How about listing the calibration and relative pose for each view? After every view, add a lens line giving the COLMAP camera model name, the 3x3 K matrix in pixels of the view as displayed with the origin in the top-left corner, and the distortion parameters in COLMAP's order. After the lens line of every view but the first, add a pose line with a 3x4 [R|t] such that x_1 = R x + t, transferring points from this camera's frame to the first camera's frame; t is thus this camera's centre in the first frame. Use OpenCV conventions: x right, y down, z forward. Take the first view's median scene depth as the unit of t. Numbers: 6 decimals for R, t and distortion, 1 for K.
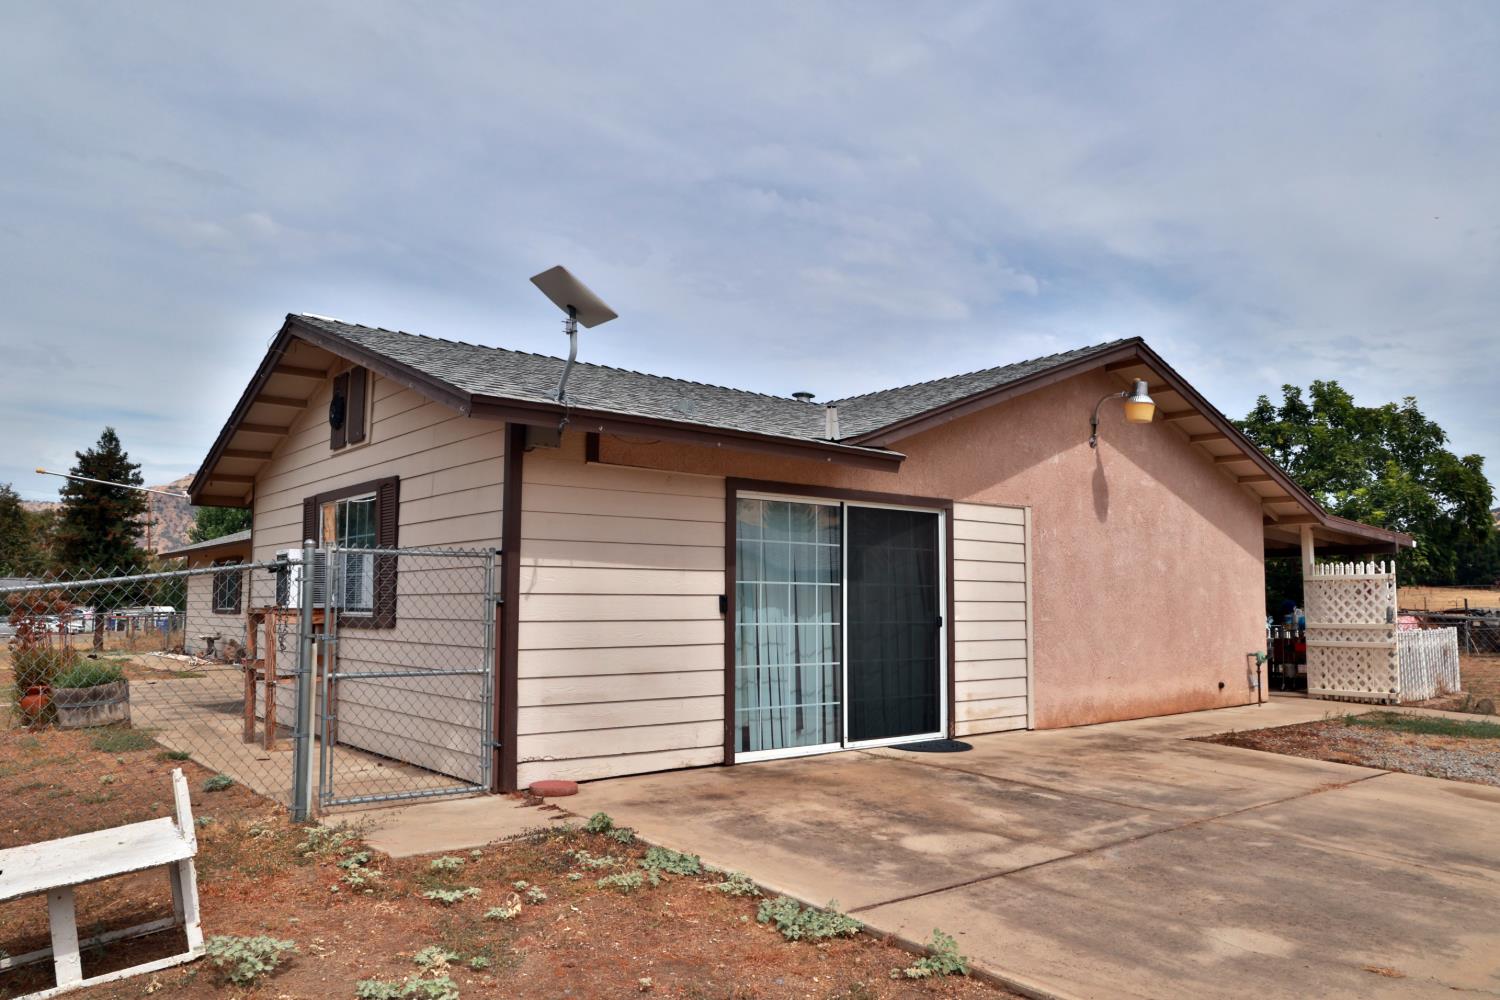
lens RADIAL K [[1086.2, 0, 750.0], [0, 1086.2, 500.0], [0, 0, 1]] dist [-0.081239, 0.004620]
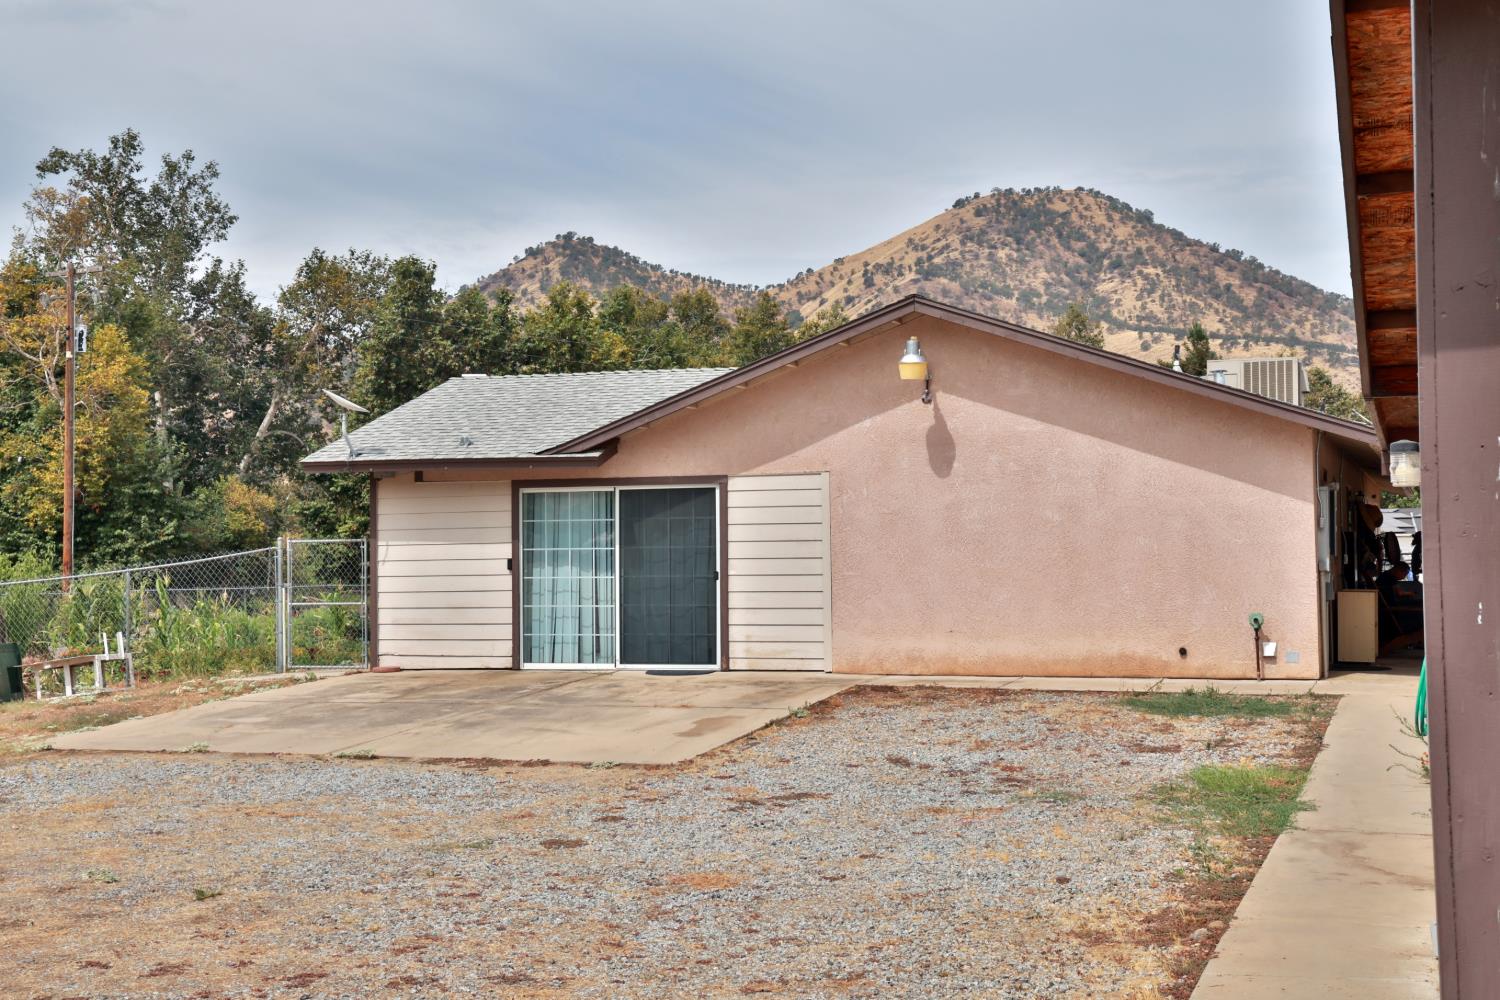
lens RADIAL K [[1862.7, 0, 750.0], [0, 1862.7, 500.0], [0, 0, 1]] dist [0.060651, 0.021330]
pose [[0.527847, -0.040644, -0.848366, 1.966072], [0.095200, 0.995391, 0.011545, 0.006028], [0.843987, -0.086858, 0.529284, -0.078876]]
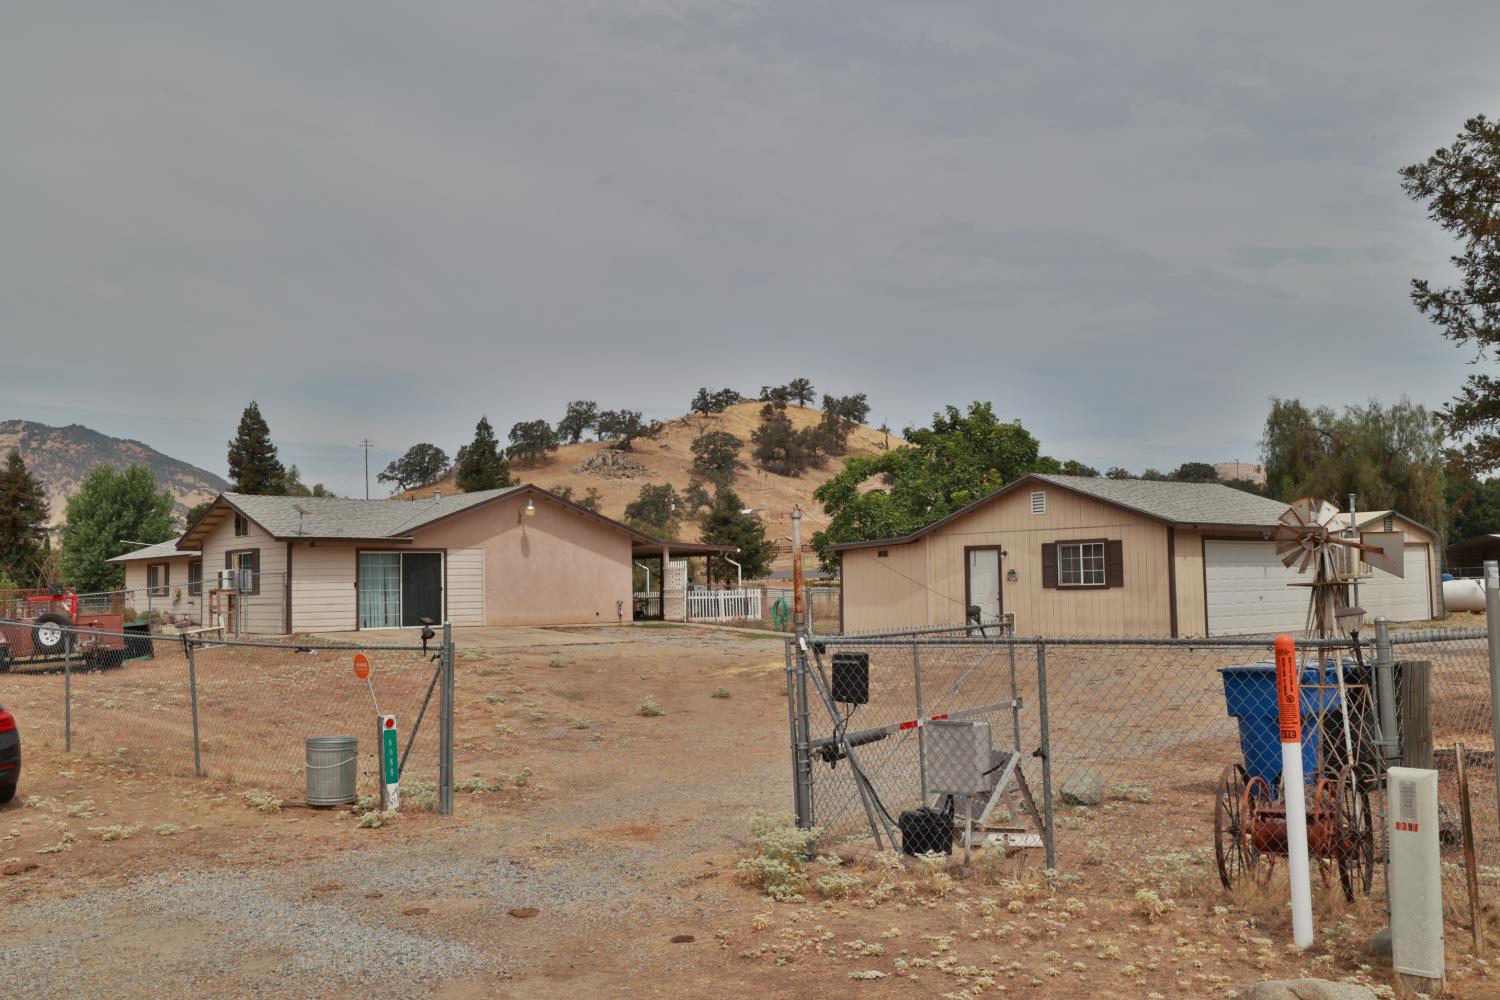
lens RADIAL K [[1343.7, 0, 750.0], [0, 1343.7, 500.0], [0, 0, 1]] dist [-0.014806, -0.004923]
pose [[0.999313, -0.019666, 0.031416, 0.910631], [0.018506, 0.999152, 0.036785, -0.254277], [-0.032113, -0.036179, 0.998829, -2.725411]]
